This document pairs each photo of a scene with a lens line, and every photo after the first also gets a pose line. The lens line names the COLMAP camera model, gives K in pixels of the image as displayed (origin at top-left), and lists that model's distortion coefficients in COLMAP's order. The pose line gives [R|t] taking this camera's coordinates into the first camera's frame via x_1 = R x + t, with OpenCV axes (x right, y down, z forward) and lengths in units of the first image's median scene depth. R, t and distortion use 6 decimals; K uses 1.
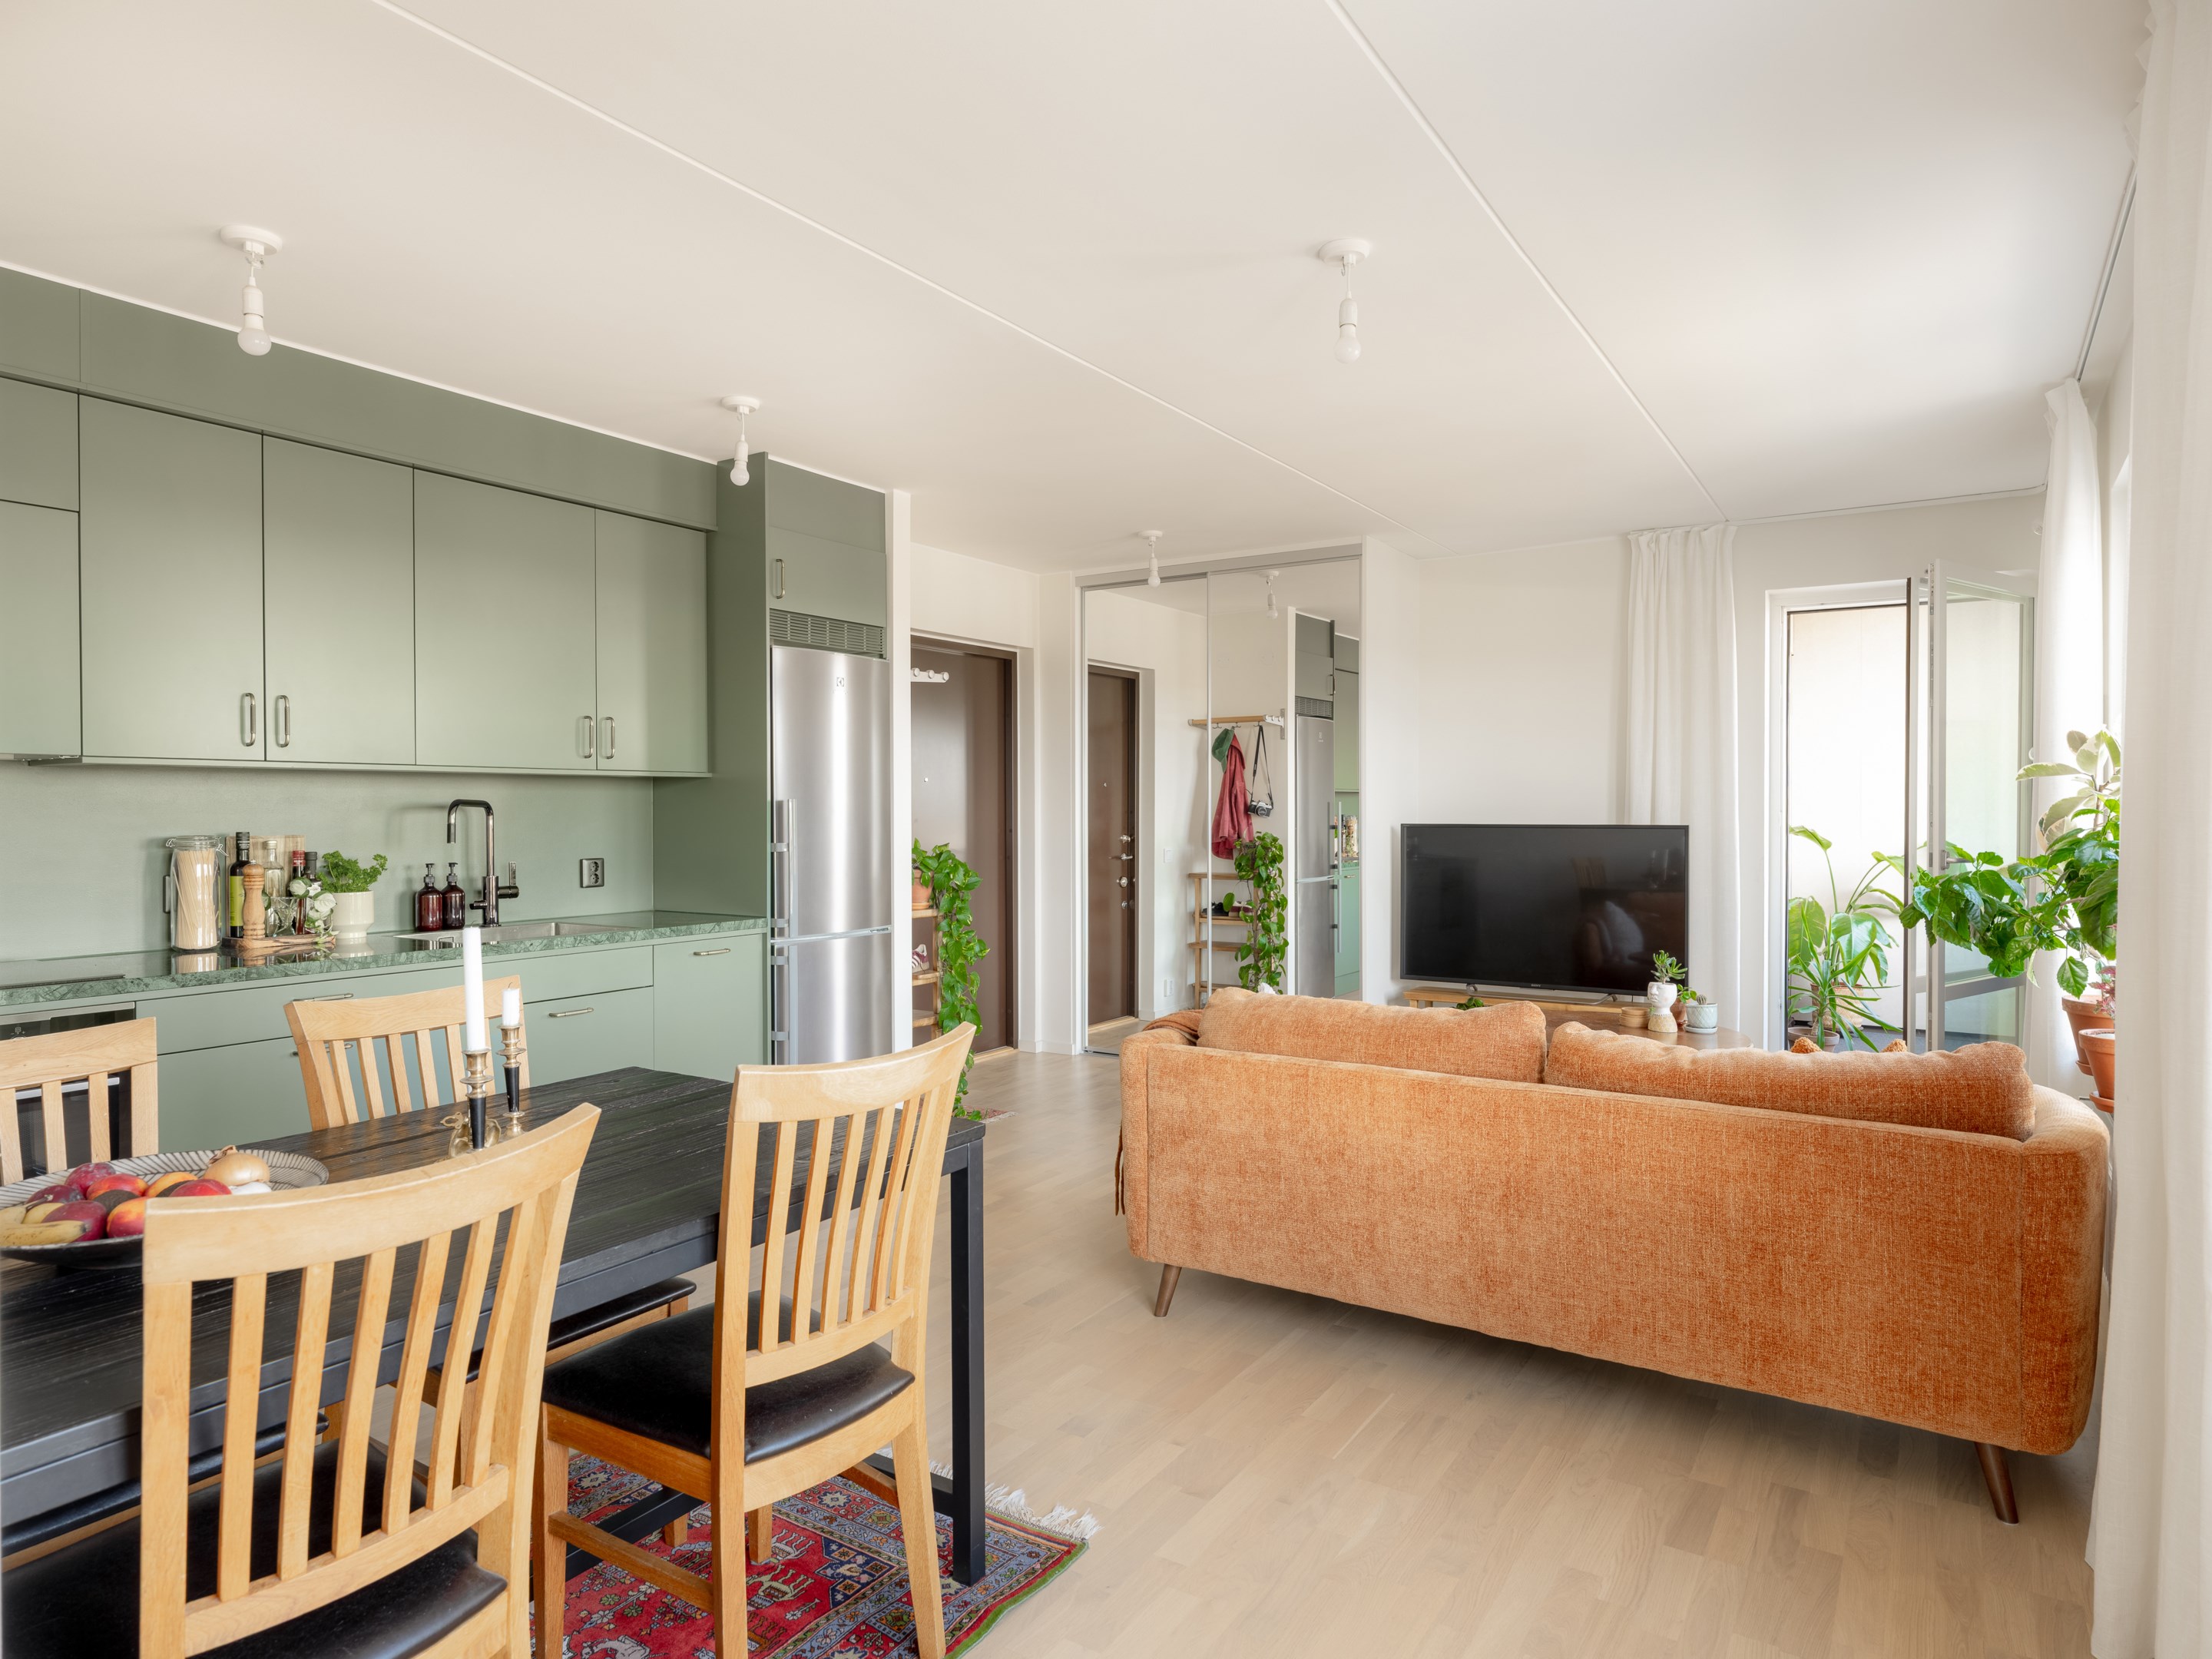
lens RADIAL K [[1349.6, 0, 1149.9], [0, 1349.6, 818.4], [0, 0, 1]] dist [-0.000875, -0.000317]
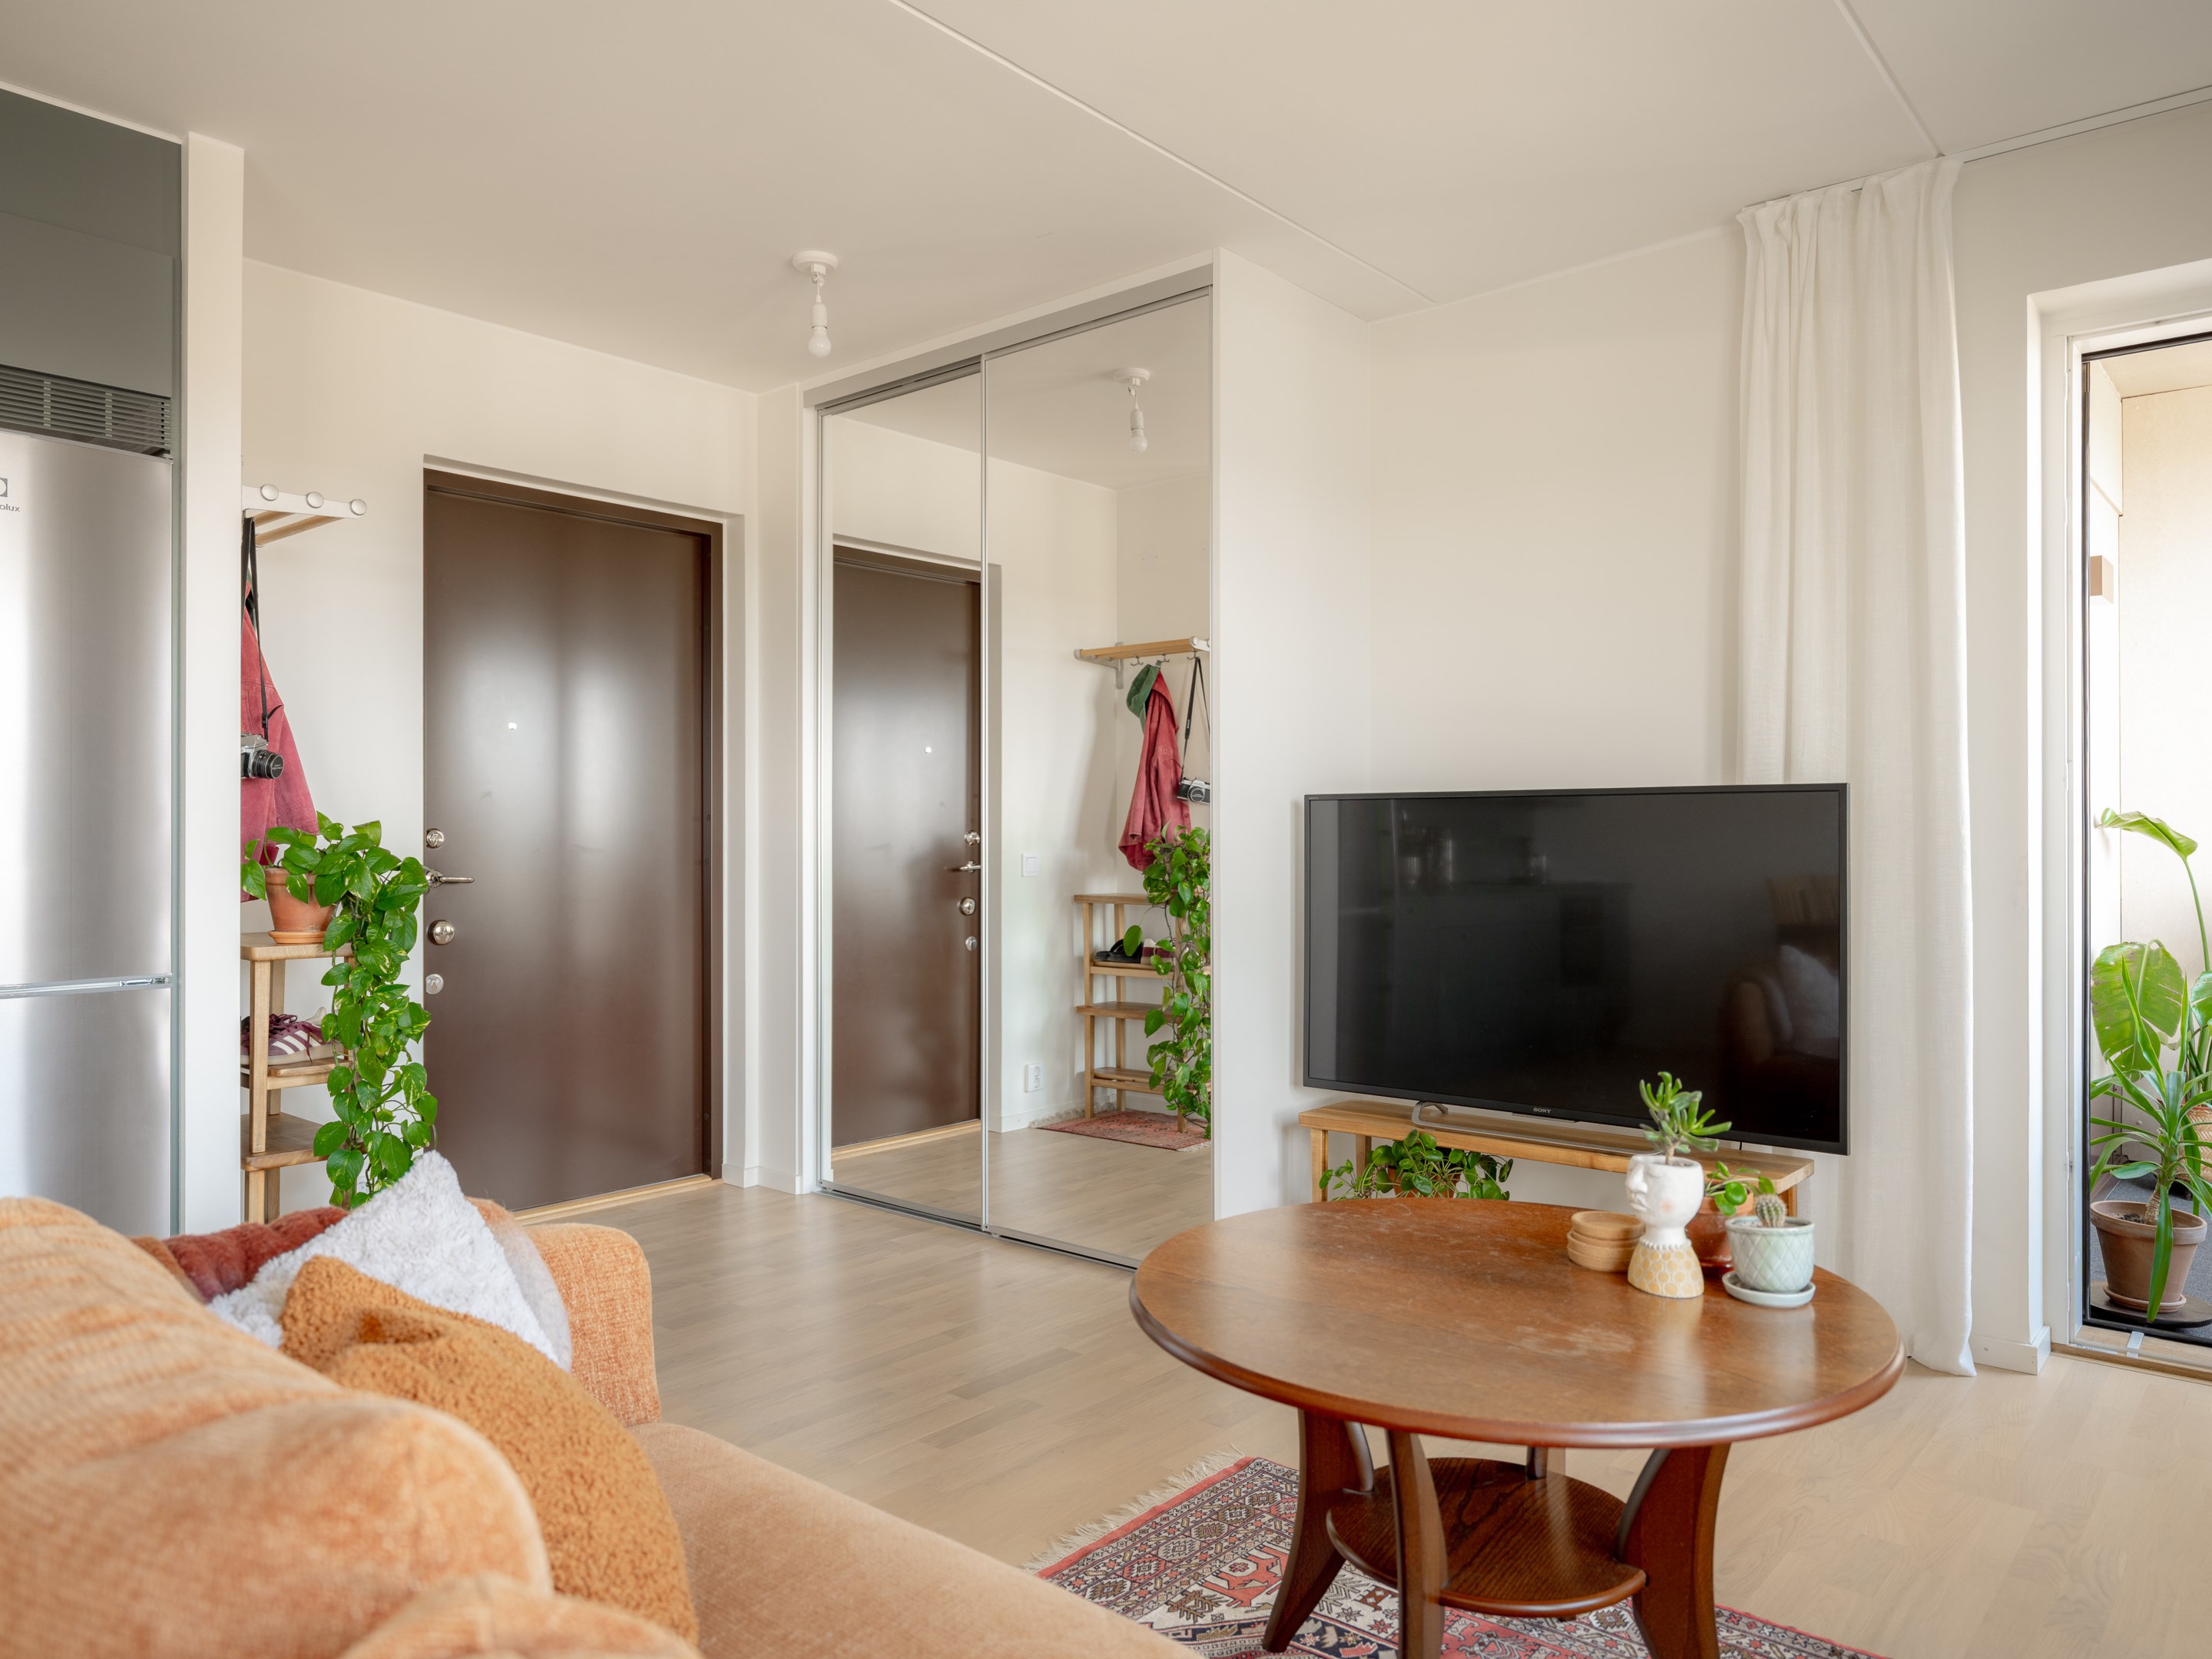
lens RADIAL K [[1486.5, 0, 1171.2], [0, 1486.5, 831.8], [0, 0, 1]] dist [-0.047638, 0.069982]
pose [[0.988768, -0.001620, -0.149452, 0.177664], [-0.000417, 0.999907, -0.013598, 0.021665], [0.149460, 0.013507, 0.988675, 0.333997]]
